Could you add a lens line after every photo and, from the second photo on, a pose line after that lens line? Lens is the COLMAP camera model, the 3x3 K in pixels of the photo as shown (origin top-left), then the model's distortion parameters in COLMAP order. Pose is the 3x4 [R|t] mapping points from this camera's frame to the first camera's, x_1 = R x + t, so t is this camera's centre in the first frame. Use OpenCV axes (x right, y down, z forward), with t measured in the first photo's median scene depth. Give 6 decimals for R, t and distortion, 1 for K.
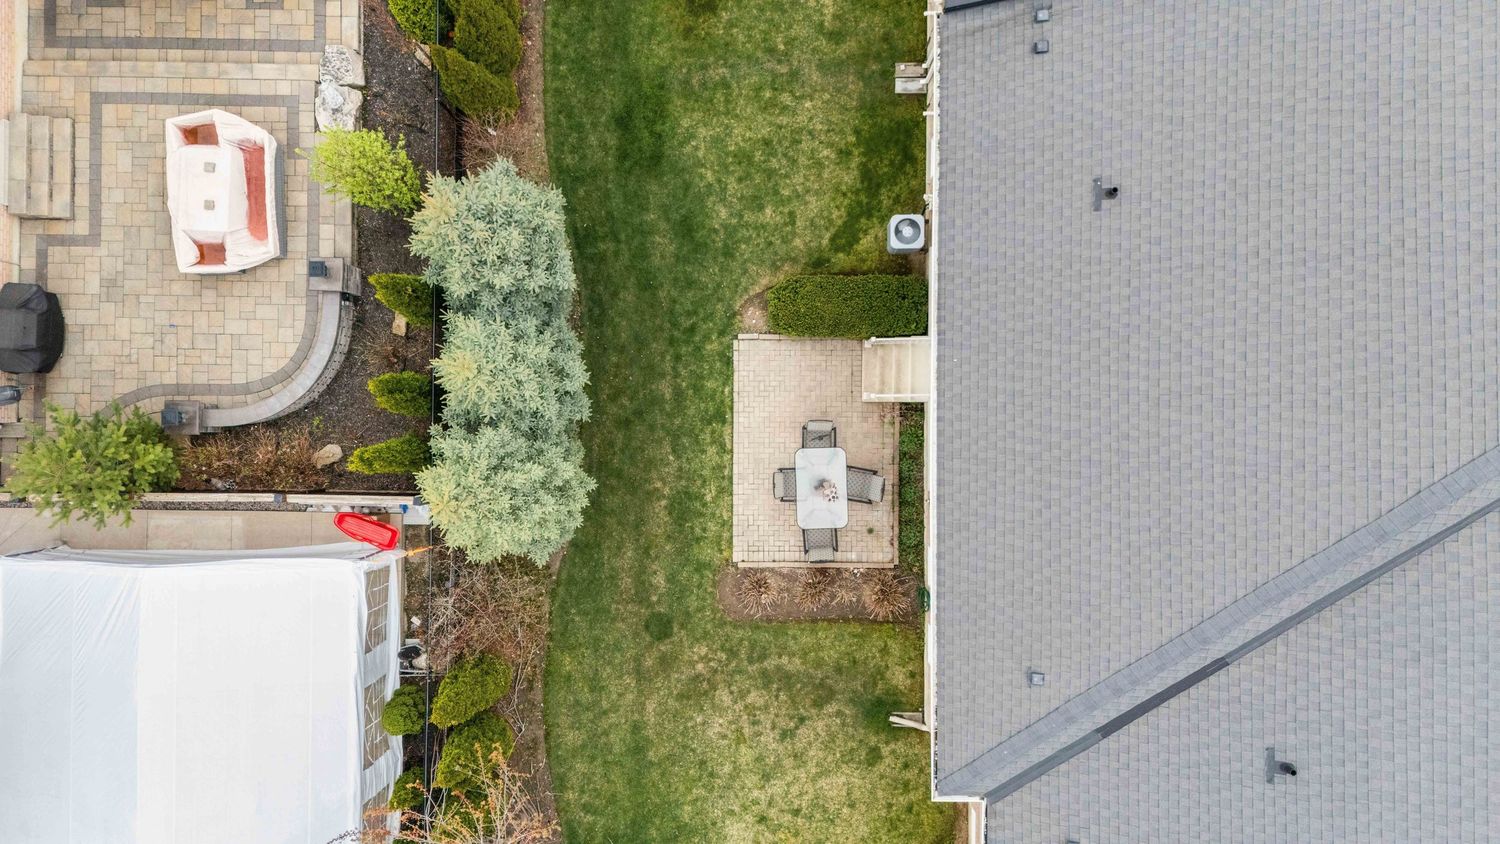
lens RADIAL K [[1085.1, 0, 750.0], [0, 1085.1, 422.0], [0, 0, 1]] dist [0.135673, -0.275401]
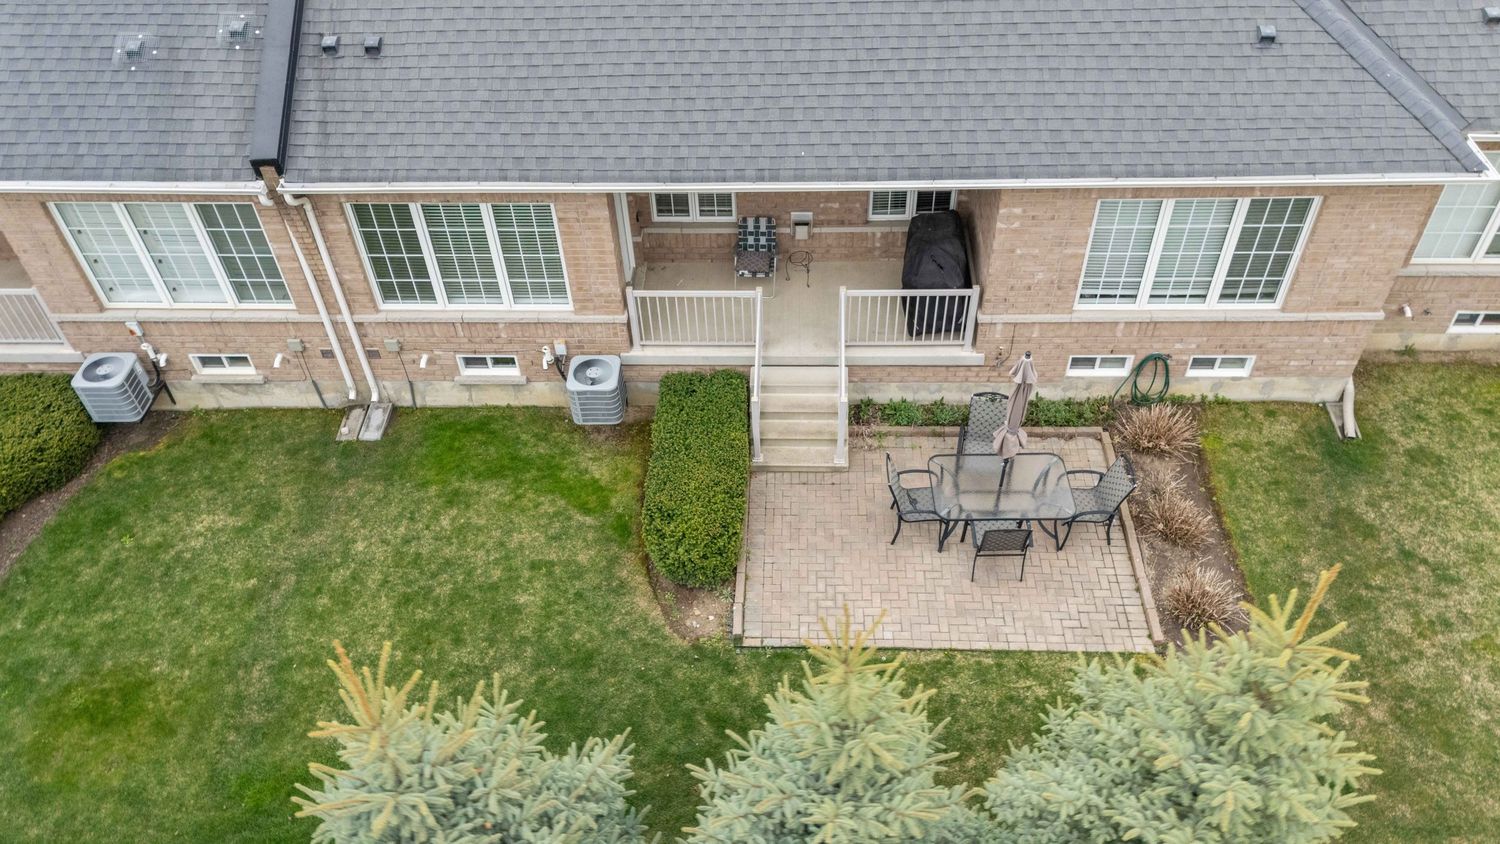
lens RADIAL K [[1137.8, 0, 754.2], [0, 1137.8, 418.1], [0, 0, 1]] dist [0.063303, -0.055748]
pose [[0.029331, -0.700429, 0.713120, -0.346521], [0.999333, 0.005029, -0.036163, -0.049983], [0.021744, 0.713705, 0.700109, 0.515406]]
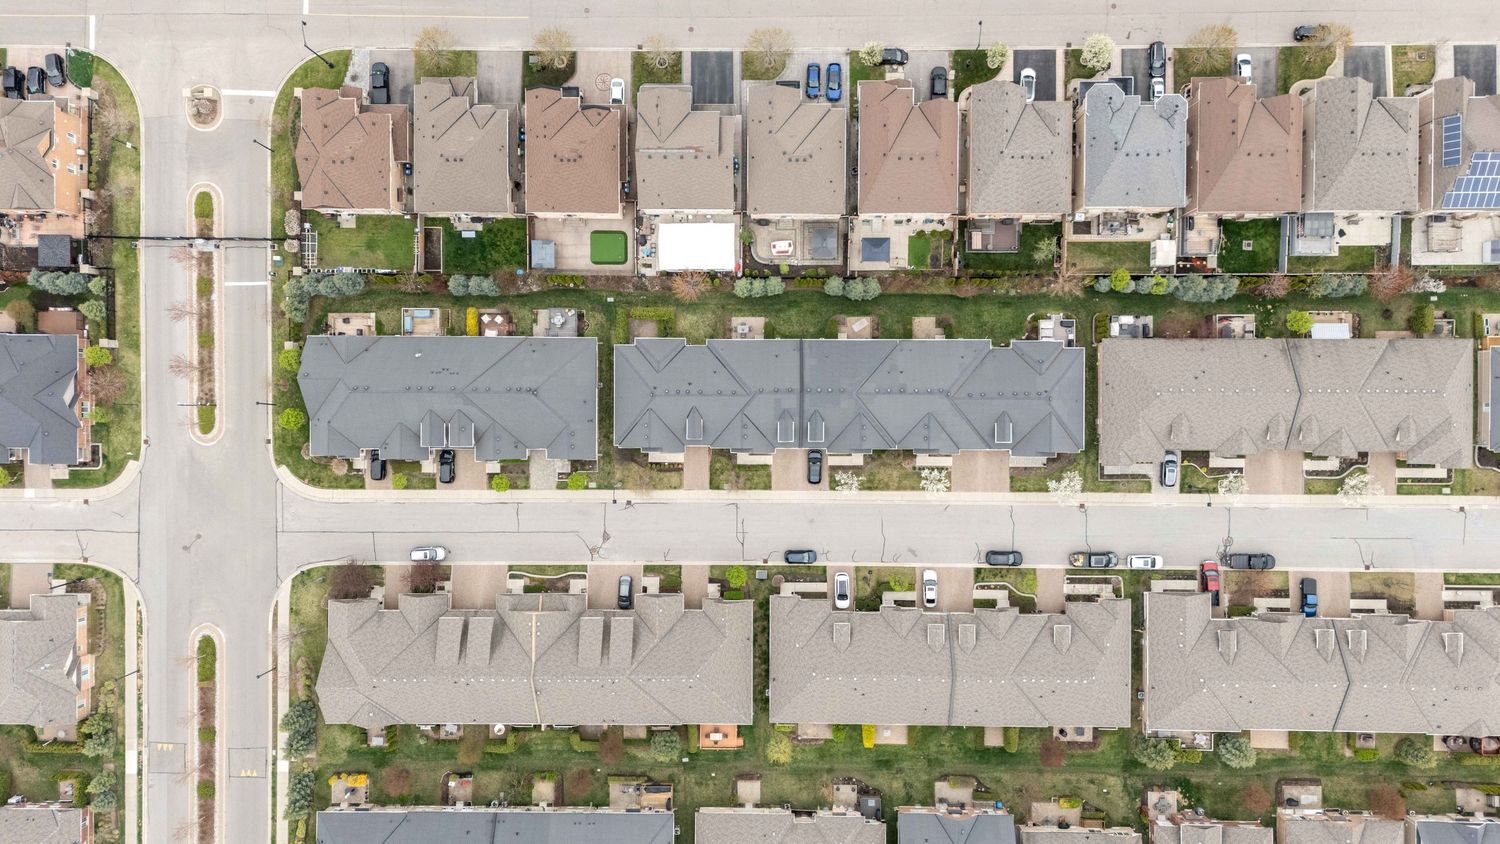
lens RADIAL K [[1085.1, 0, 750.0], [0, 1085.1, 422.0], [0, 0, 1]] dist [0.135673, -0.275401]
pose [[0.004617, 0.999848, 0.016789, 0.547018], [-0.999547, 0.004115, 0.029825, -0.193460], [0.029751, -0.016919, 0.999414, -6.055165]]
